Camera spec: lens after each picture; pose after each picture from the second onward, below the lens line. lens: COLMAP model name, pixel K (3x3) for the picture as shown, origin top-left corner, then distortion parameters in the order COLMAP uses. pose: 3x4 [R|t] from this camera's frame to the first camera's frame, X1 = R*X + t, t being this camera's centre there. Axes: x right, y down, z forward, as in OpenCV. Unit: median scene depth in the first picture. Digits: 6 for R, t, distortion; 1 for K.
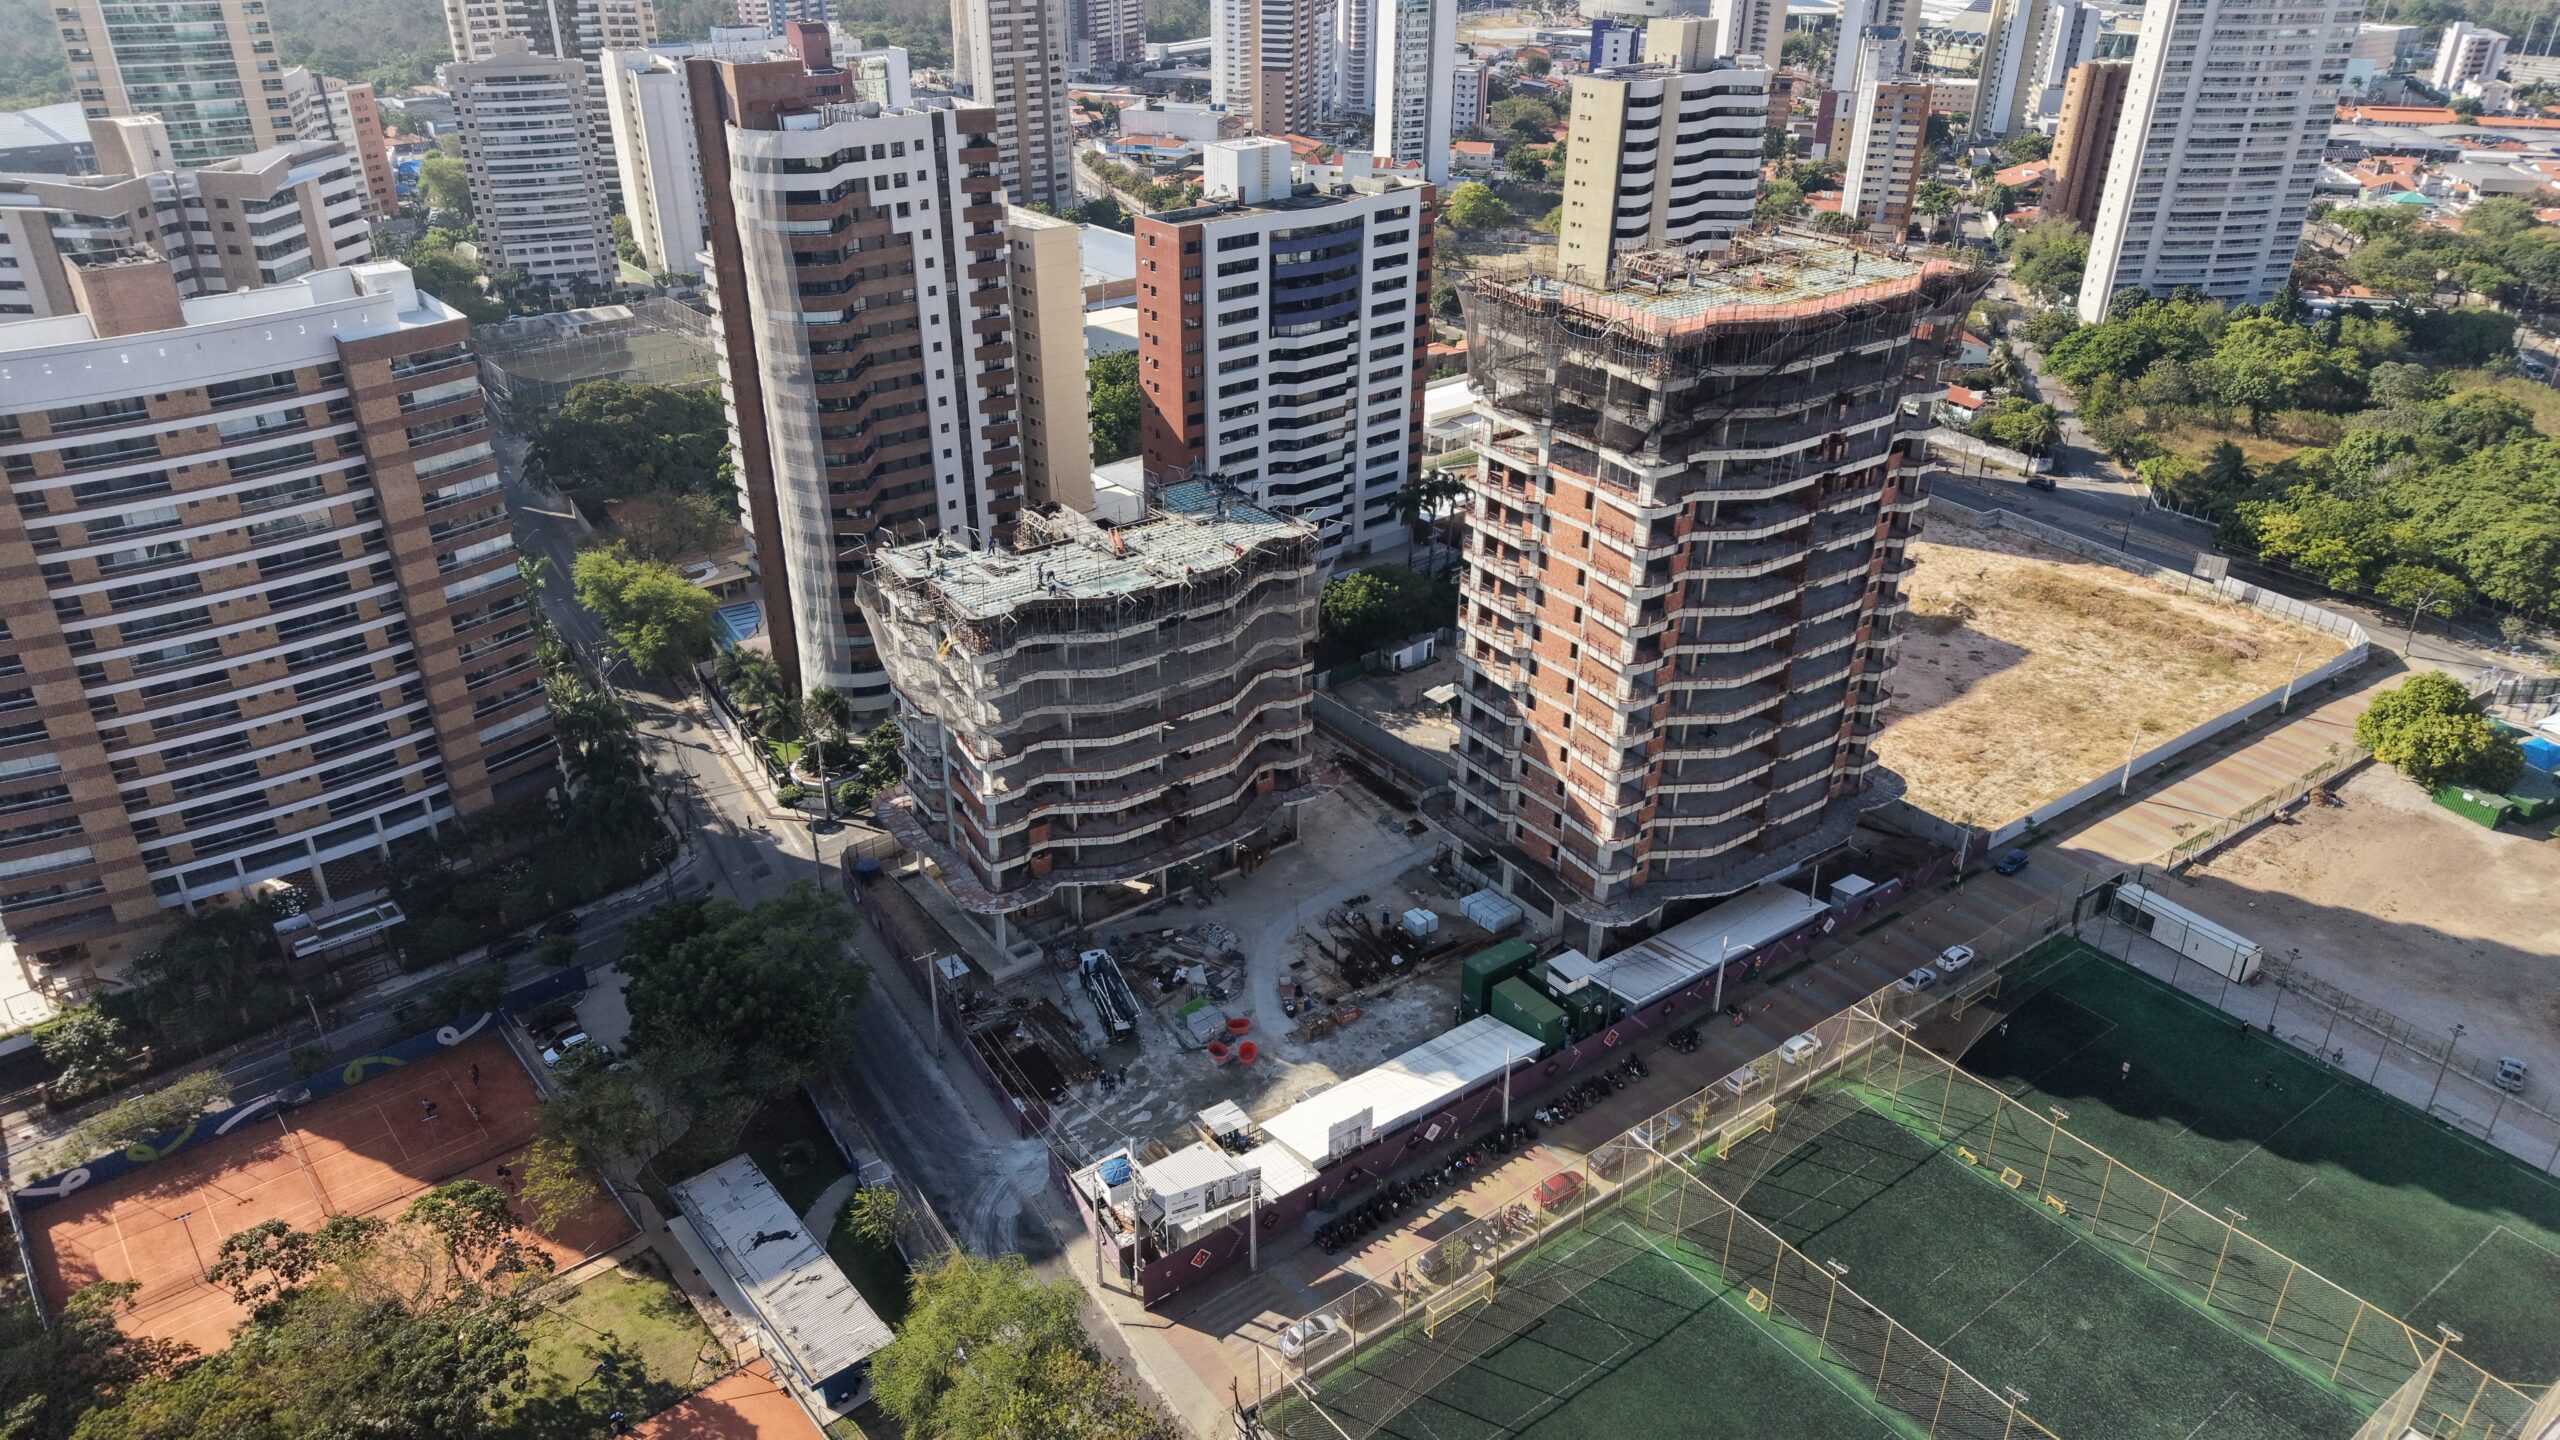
lens RADIAL K [[1740.1, 0, 1266.6], [0, 1740.1, 720.2], [0, 0, 1]] dist [-0.010508, -0.000780]
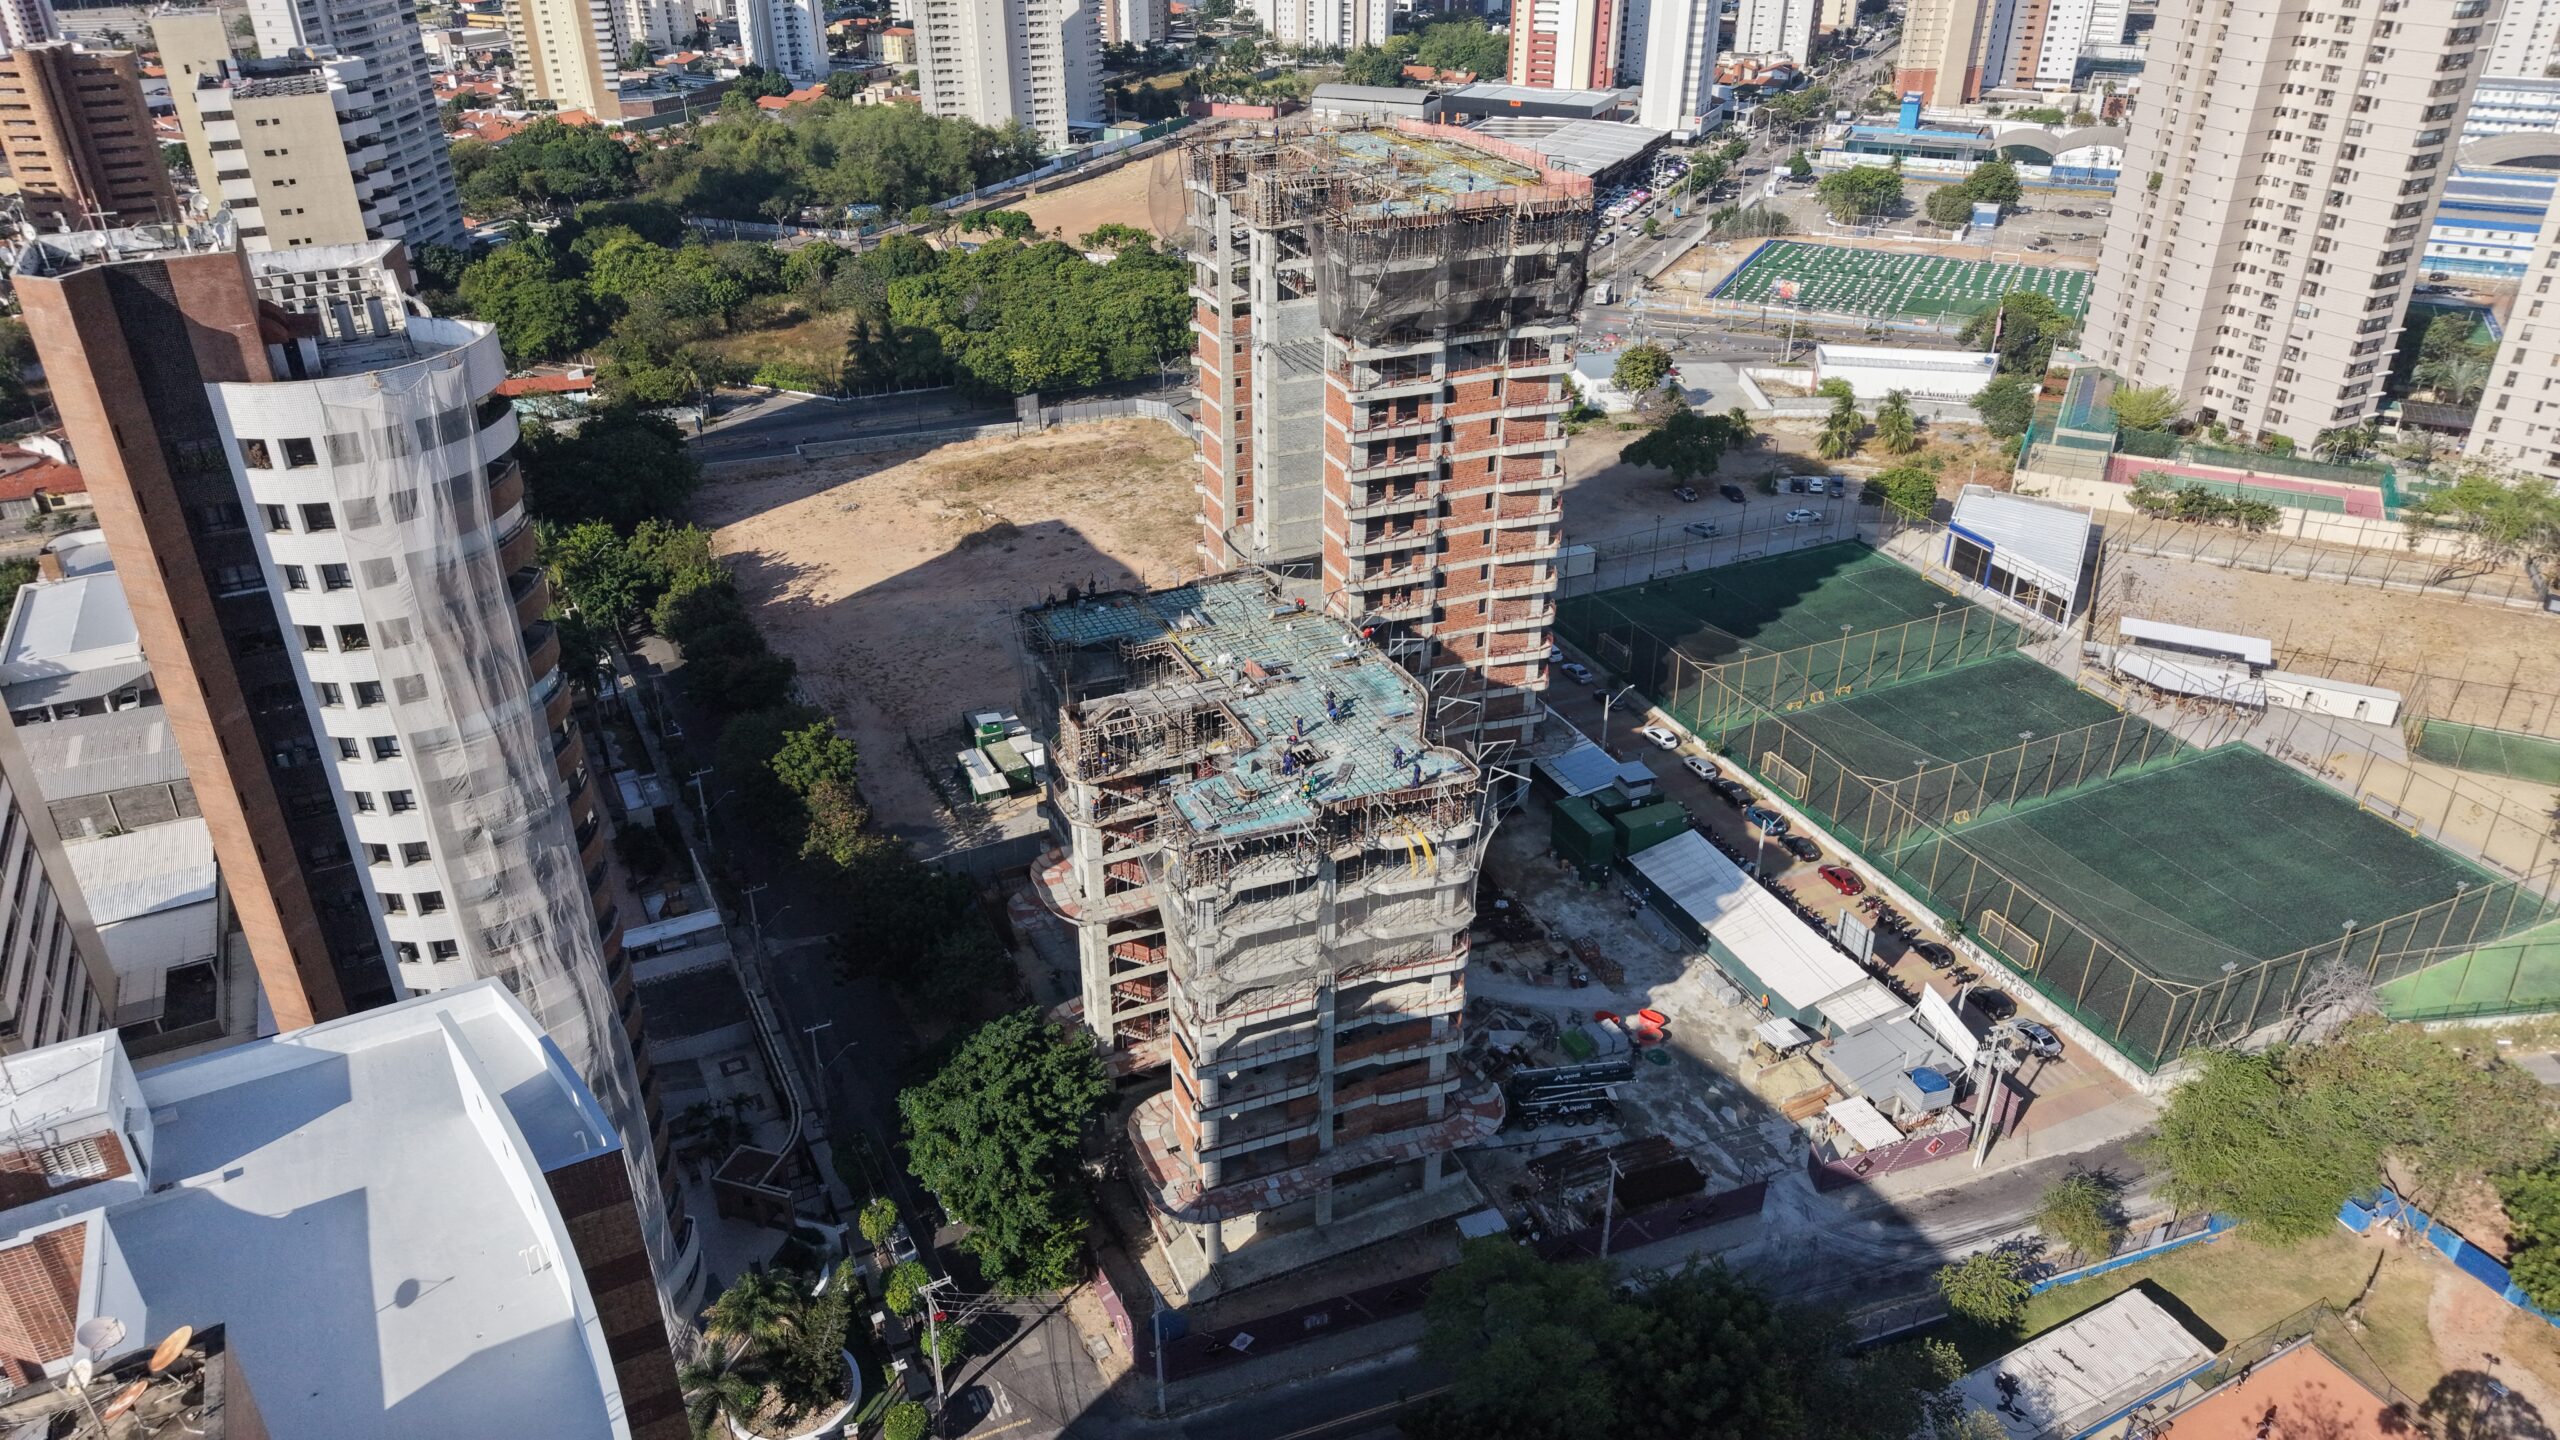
lens RADIAL K [[1713.0, 0, 1261.1], [0, 1713.0, 723.2], [0, 0, 1]] dist [0.005120, -0.000329]
pose [[0.237226, -0.471988, 0.849088, -0.698981], [0.458438, 0.824985, 0.330506, -0.314584], [-0.856480, 0.310850, 0.412085, 0.663148]]
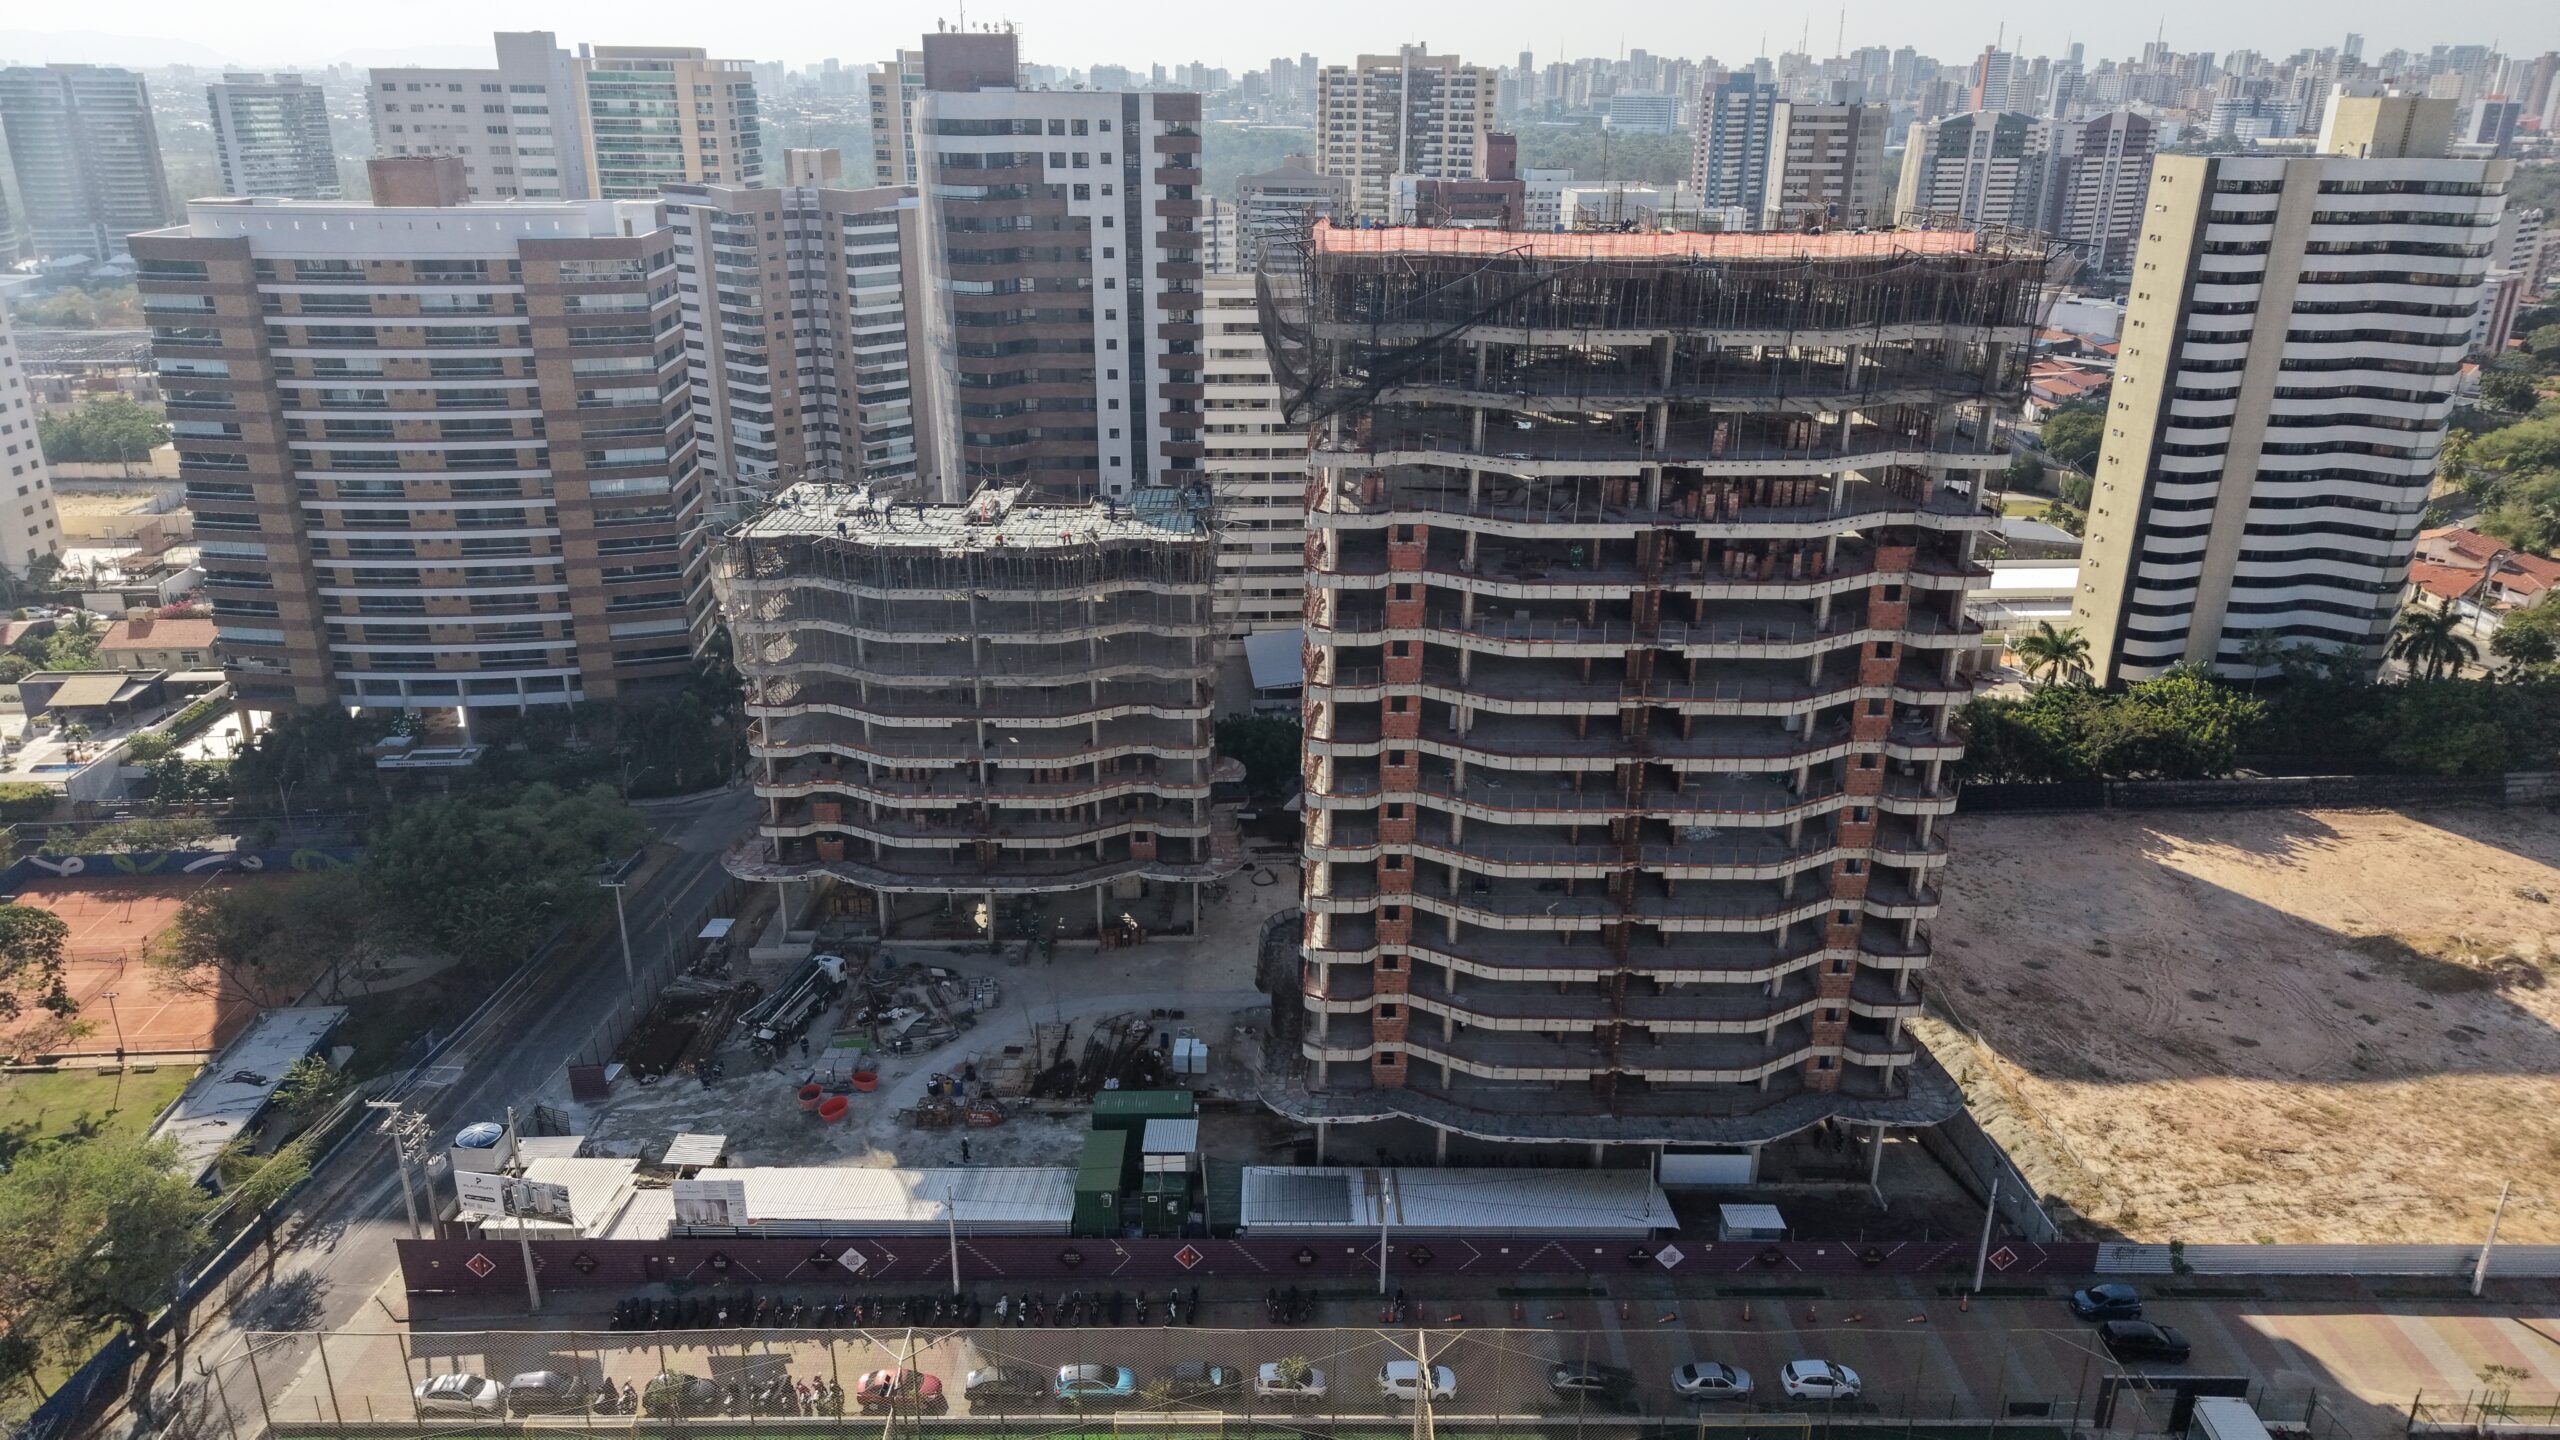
lens RADIAL K [[1713.0, 0, 1261.1], [0, 1713.0, 723.2], [0, 0, 1]] dist [0.005120, -0.000329]
pose [[0.807417, 0.208138, -0.552048, 0.500224], [-0.273882, 0.961002, -0.038252, -0.005123], [0.522557, 0.182081, 0.832935, 0.356416]]
